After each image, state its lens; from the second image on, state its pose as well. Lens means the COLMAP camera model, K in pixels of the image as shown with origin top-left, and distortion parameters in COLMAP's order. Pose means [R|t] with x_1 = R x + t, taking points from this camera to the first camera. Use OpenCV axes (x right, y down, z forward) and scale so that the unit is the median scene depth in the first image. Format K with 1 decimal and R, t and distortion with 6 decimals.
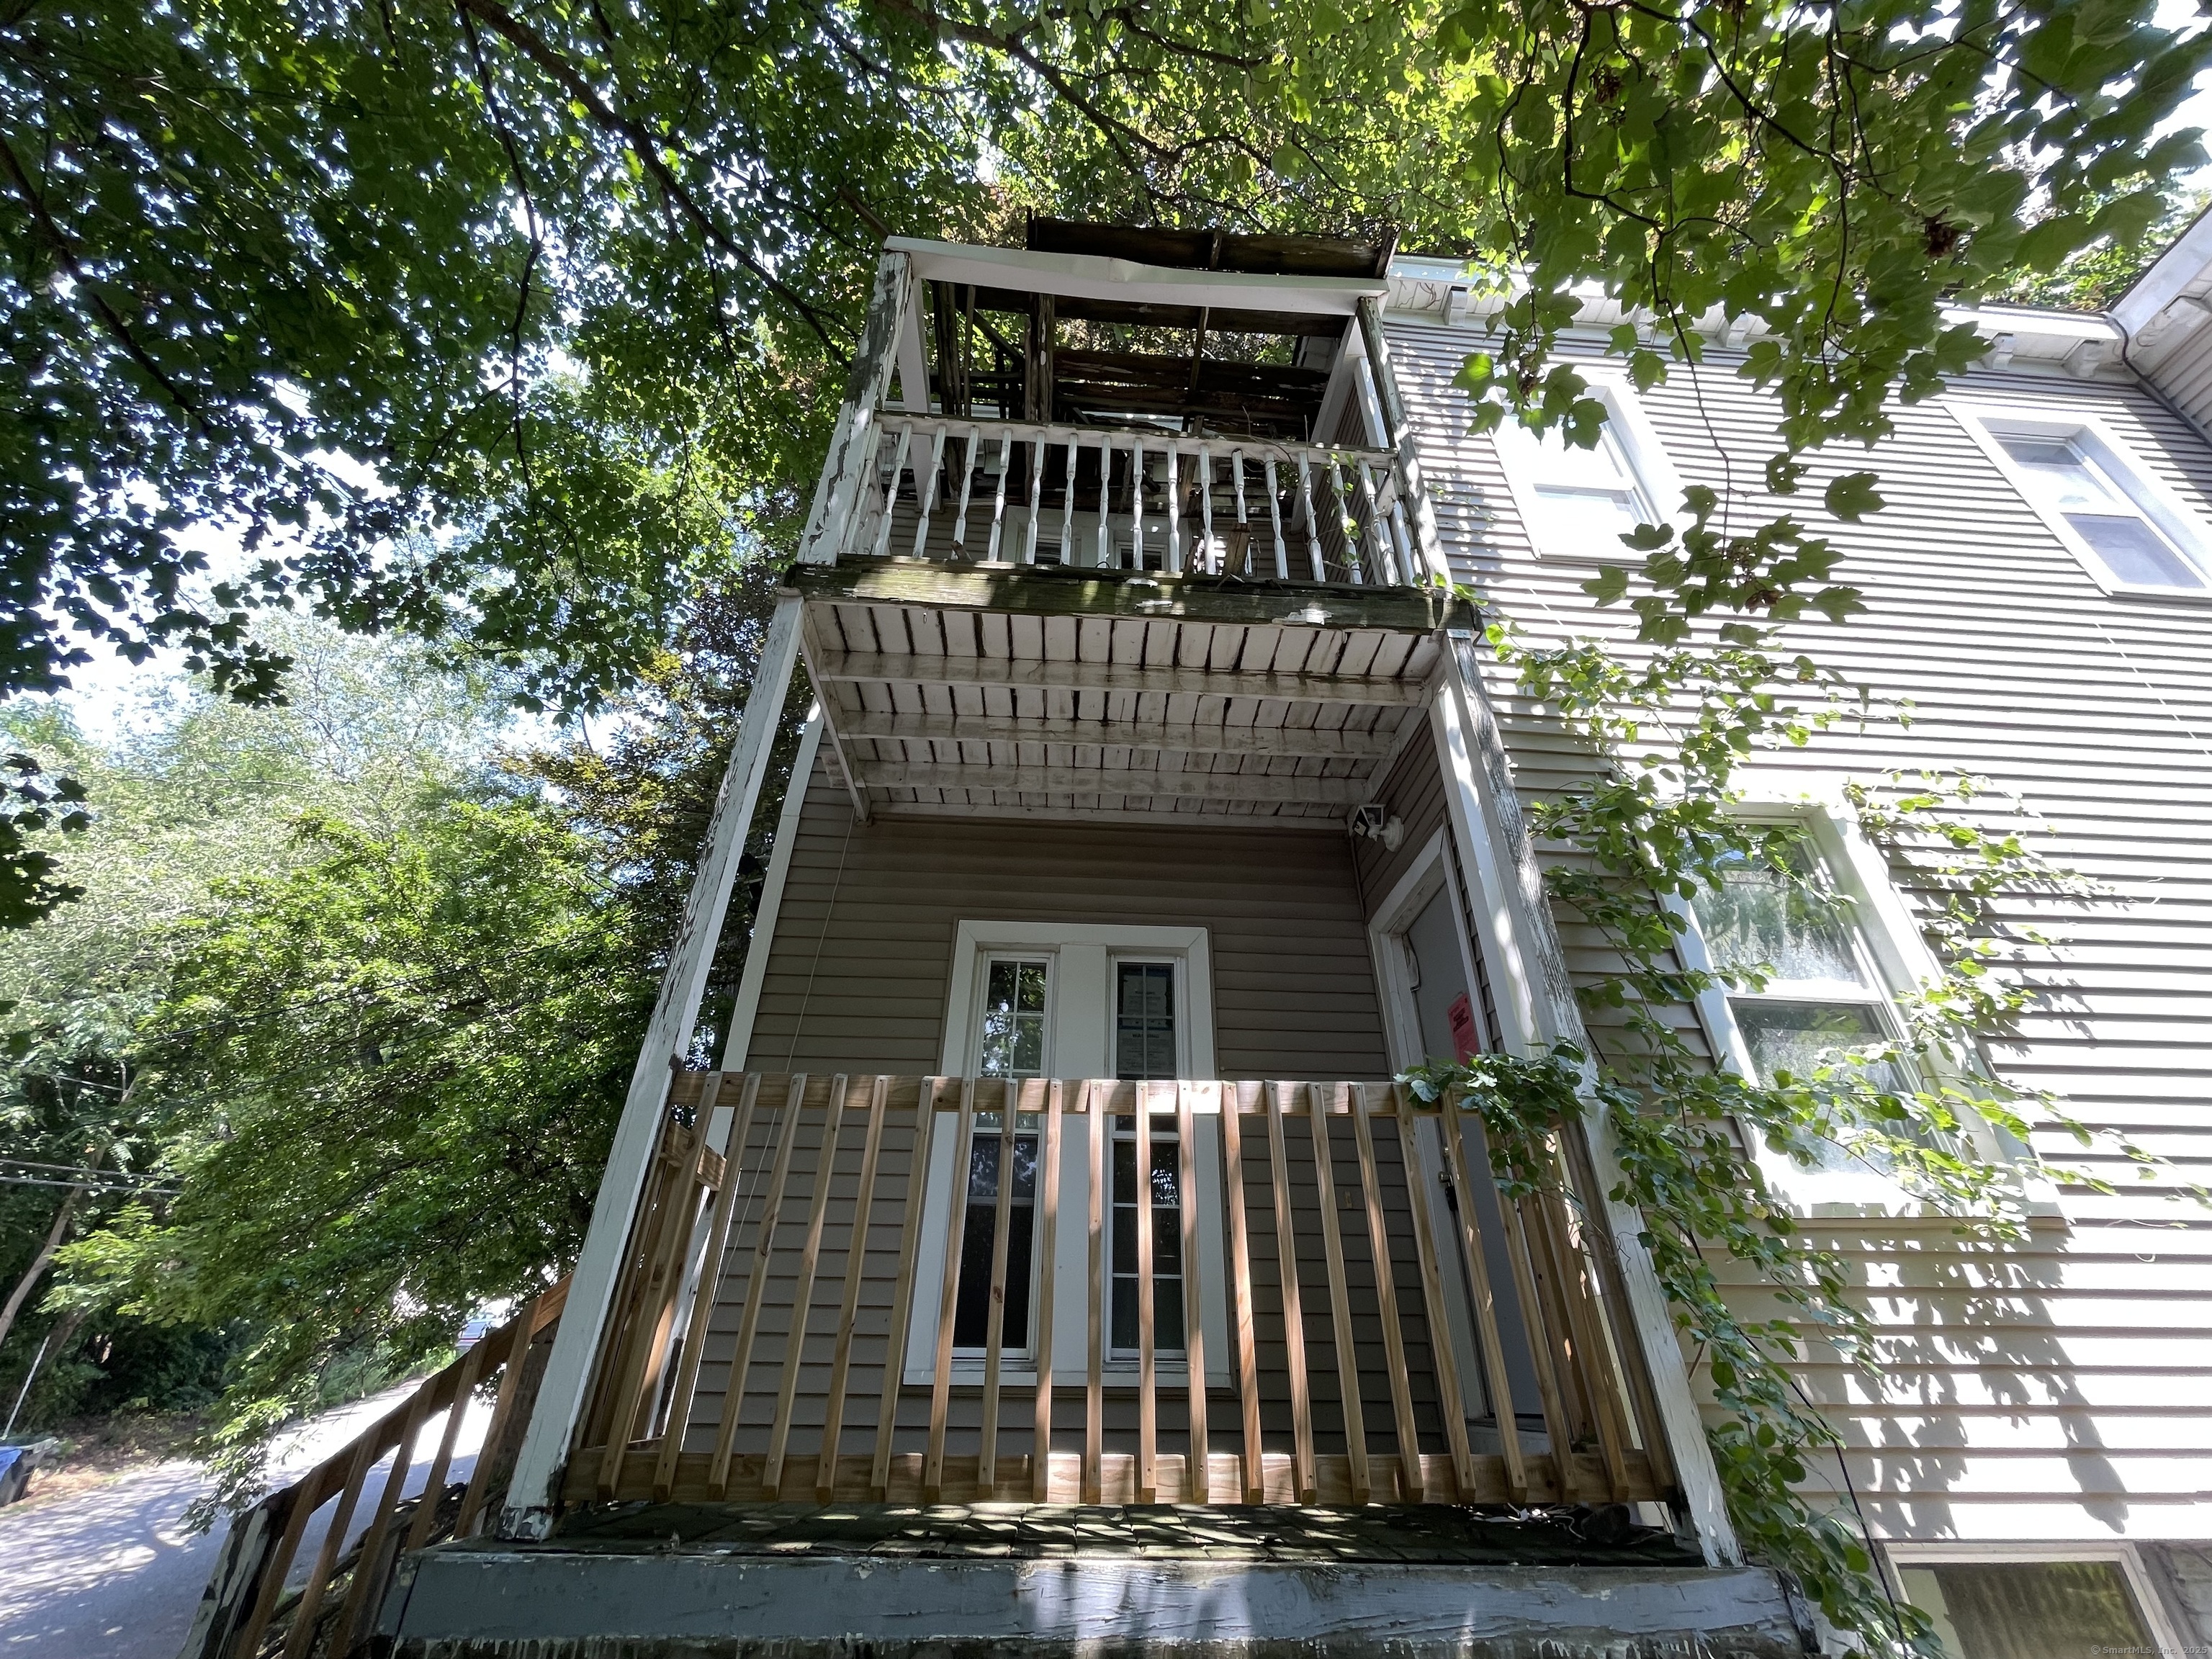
lens RADIAL K [[894.5, 0, 1110.6], [0, 894.5, 824.9], [0, 0, 1]] dist [-0.000813, -0.000161]
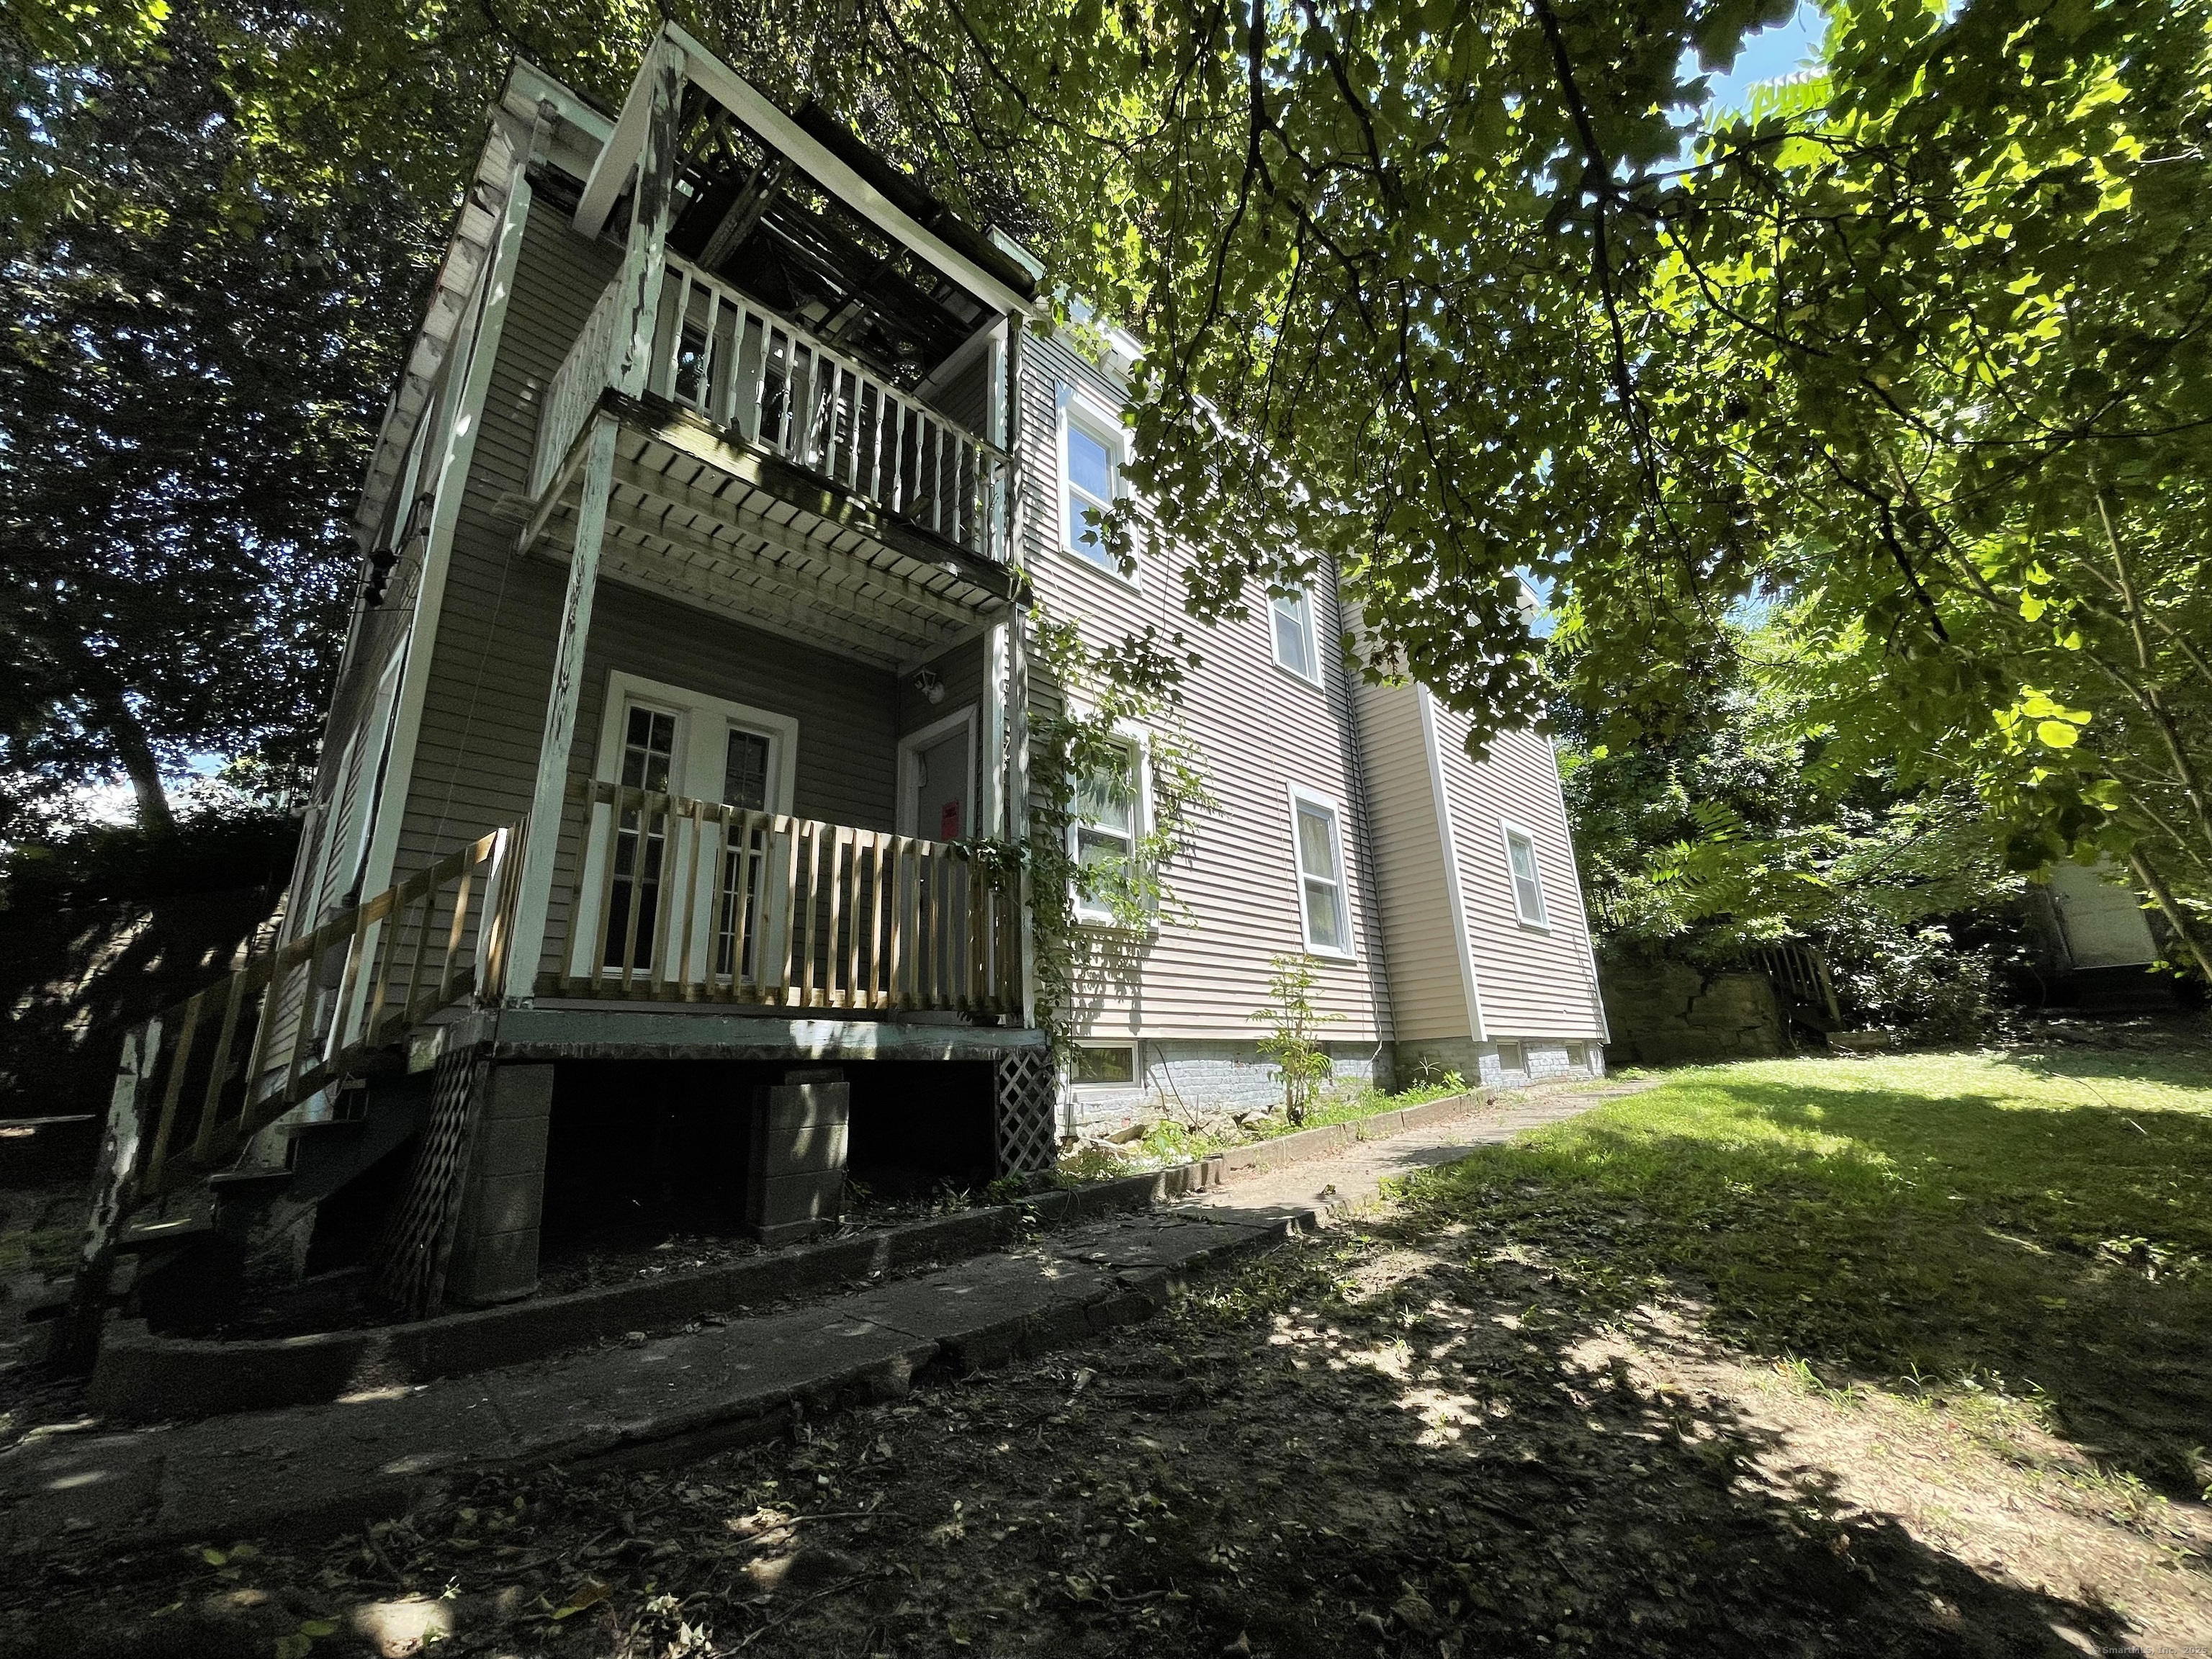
lens RADIAL K [[897.8, 0, 1107.5], [0, 897.8, 823.9], [0, 0, 1]] dist [-0.002175, -0.000781]
pose [[0.746592, 0.154361, 0.647127, -0.596349], [-0.322363, 0.934828, 0.148924, -0.144030], [-0.581965, -0.319795, 0.747695, -0.585126]]
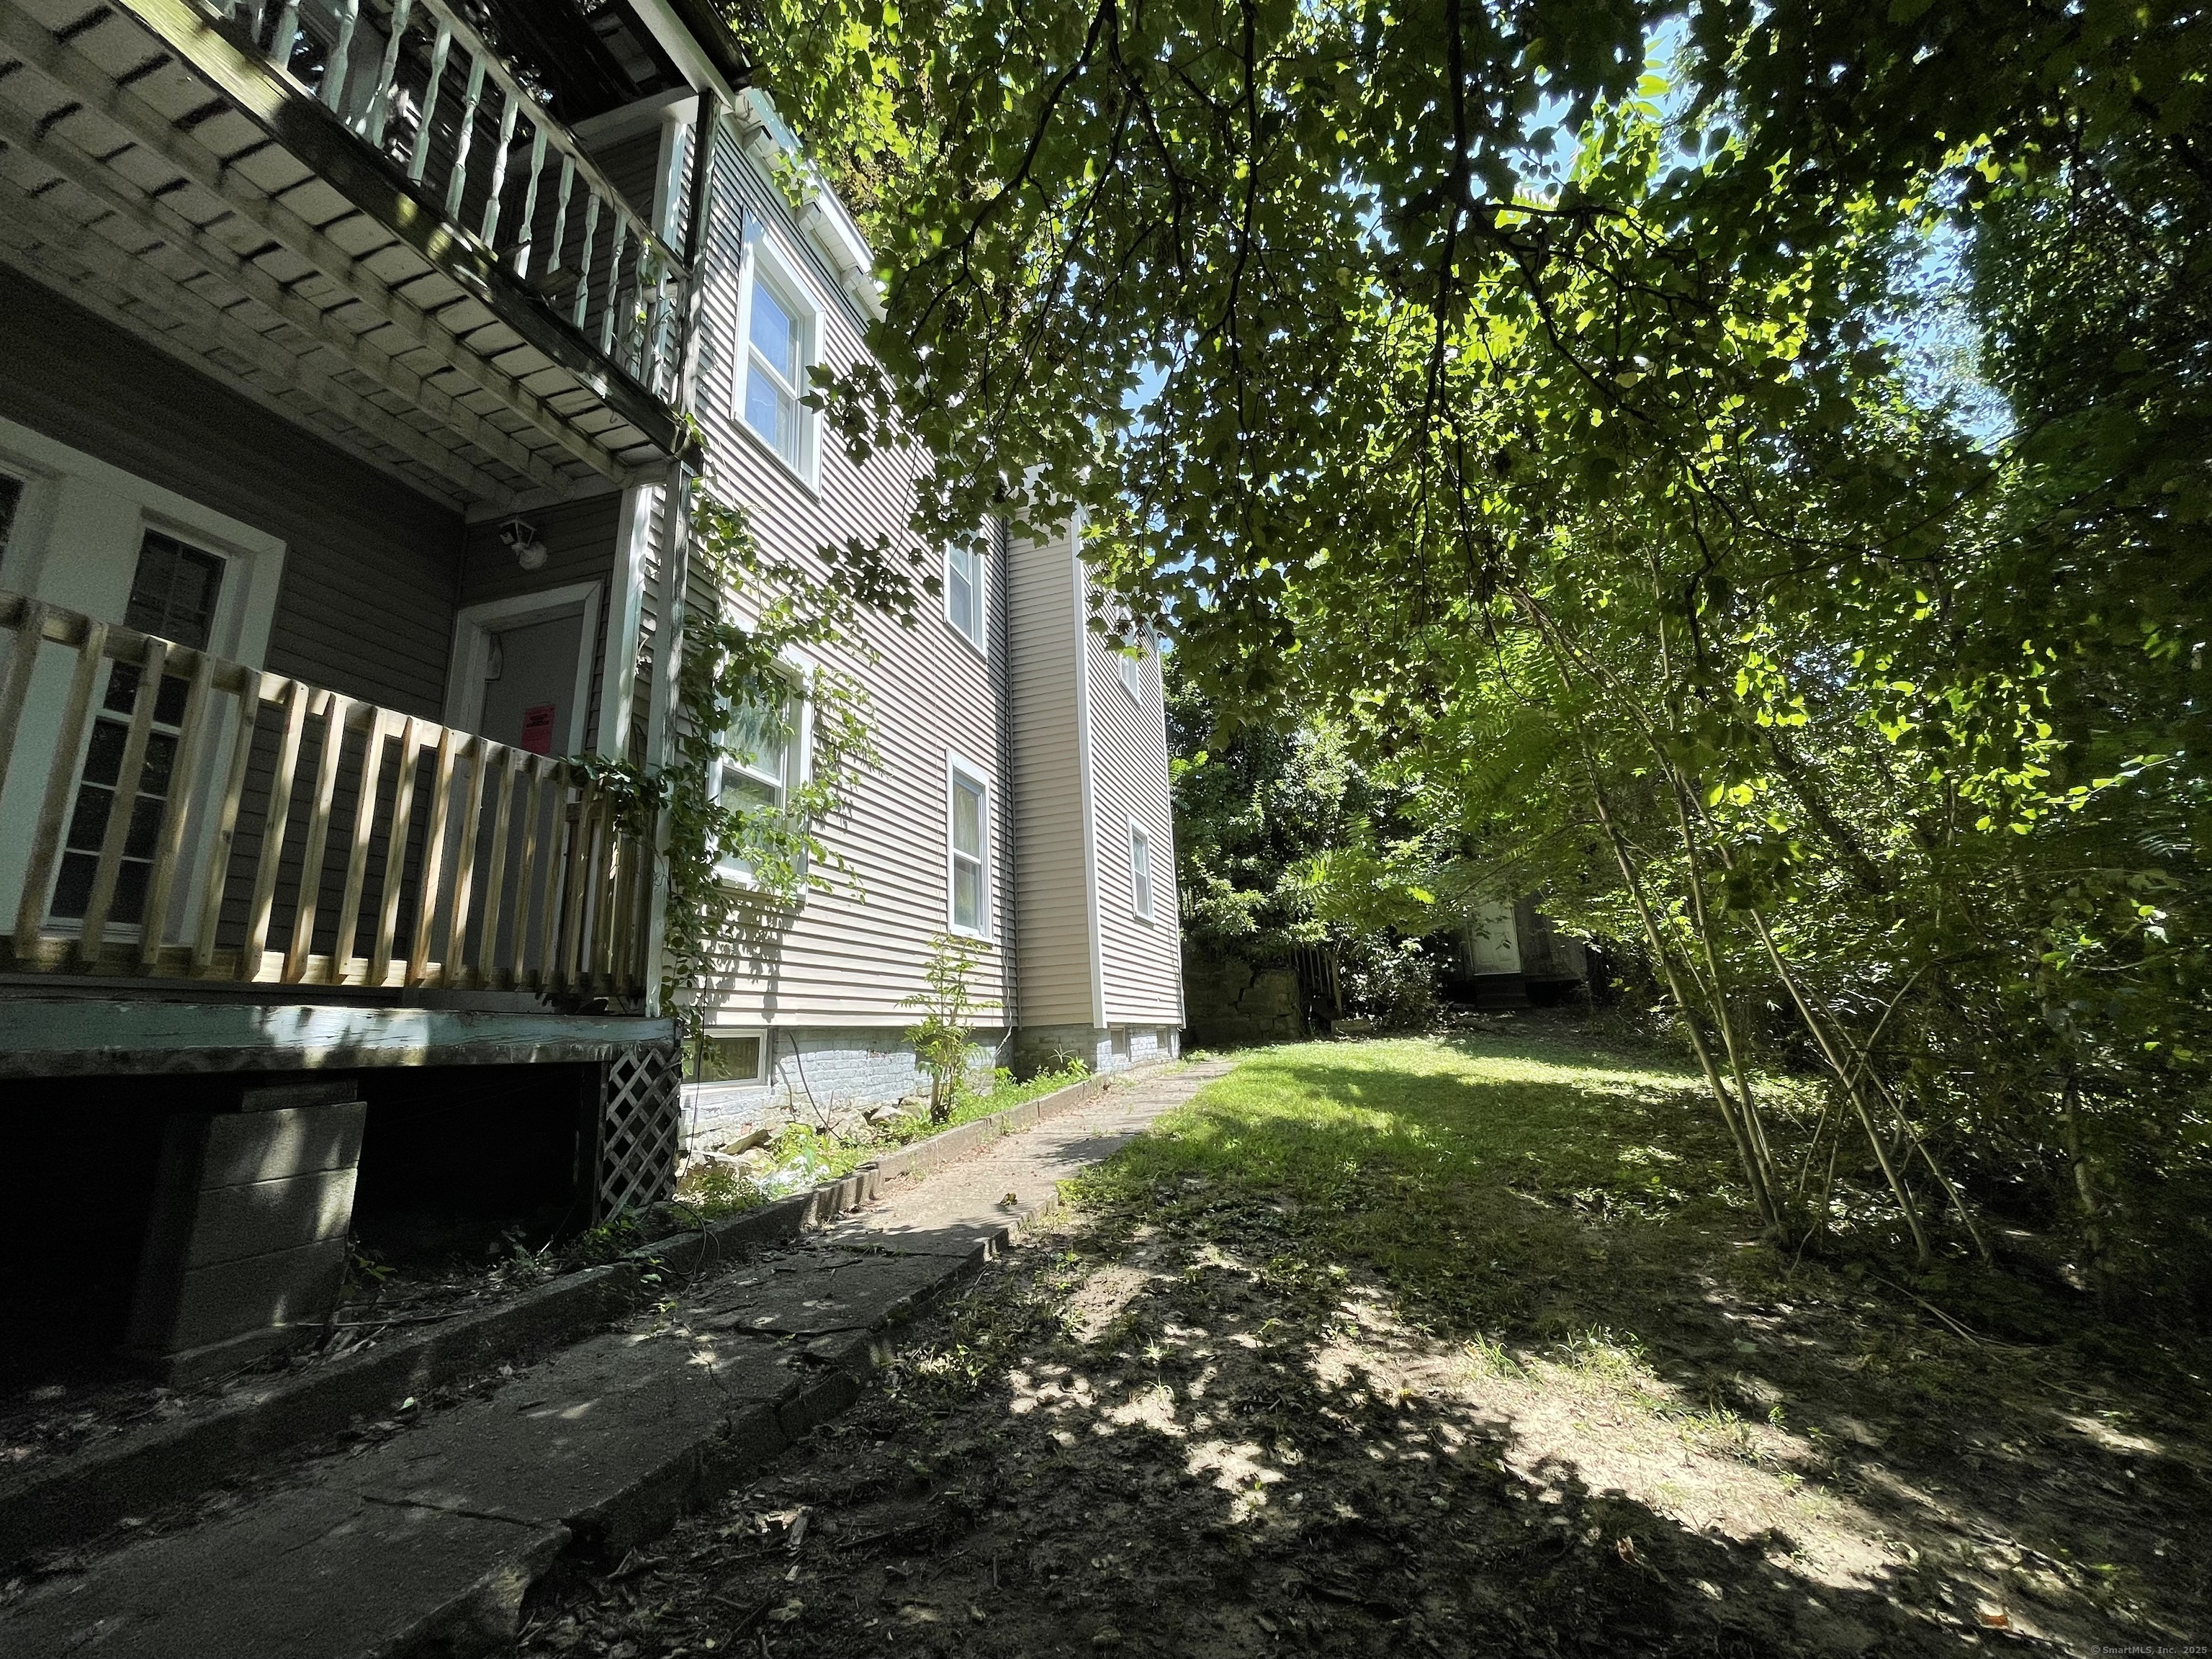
lens RADIAL K [[894.5, 0, 1110.6], [0, 894.5, 824.9], [0, 0, 1]] dist [-0.000813, -0.000161]
pose [[0.346276, 0.200363, 0.916486, -0.552234], [-0.465349, 0.884951, -0.017646, -0.013808], [-0.814581, -0.420376, 0.399676, -0.296841]]
